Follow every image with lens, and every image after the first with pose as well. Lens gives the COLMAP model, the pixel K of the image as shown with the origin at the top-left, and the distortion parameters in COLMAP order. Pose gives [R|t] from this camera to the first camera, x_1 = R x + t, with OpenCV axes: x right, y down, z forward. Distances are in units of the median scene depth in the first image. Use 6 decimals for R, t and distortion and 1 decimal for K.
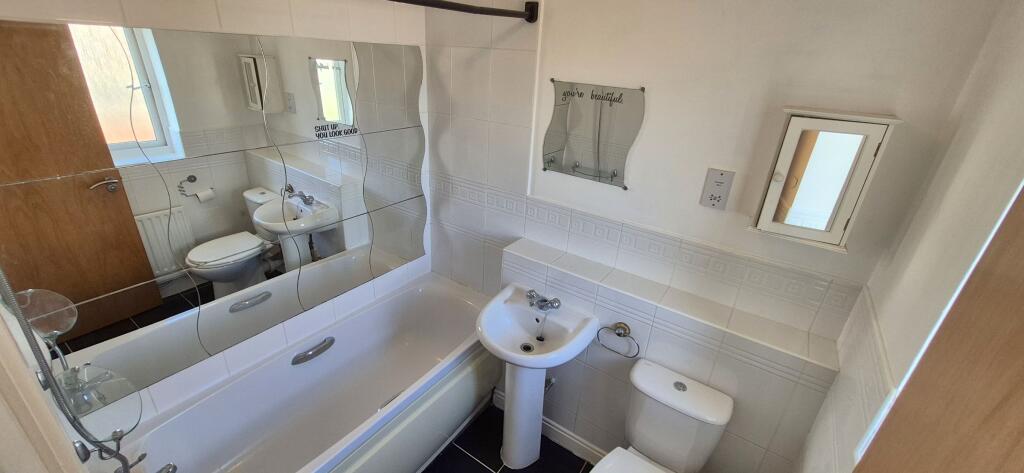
lens RADIAL K [[403.4, 0, 512.7], [0, 403.4, 232.5], [0, 0, 1]] dist [0.001293, -0.001471]
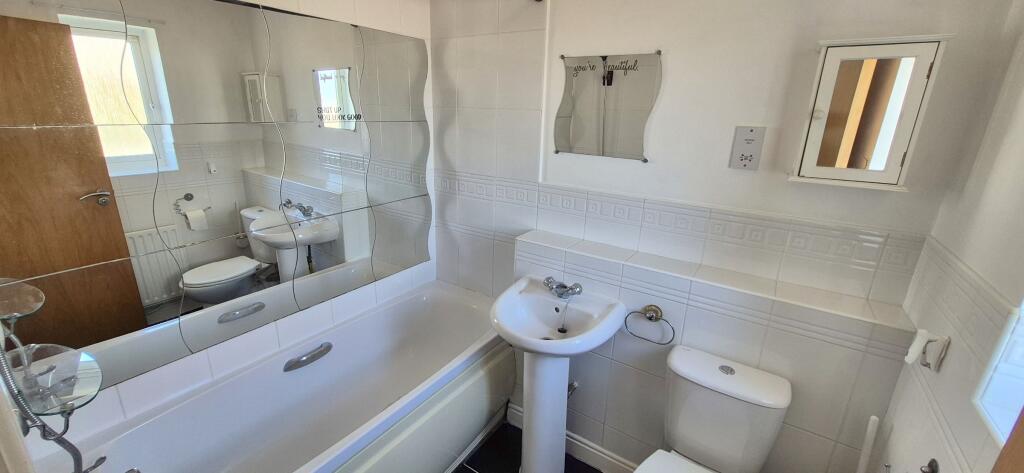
lens RADIAL K [[403.4, 0, 510.8], [0, 403.4, 233.2], [0, 0, 1]] dist [0.001293, -0.001471]
pose [[0.999556, -0.029795, 0.000417, -0.036990], [0.029635, 0.992499, -0.118605, 0.149612], [0.003120, 0.118564, 0.992941, 0.080394]]
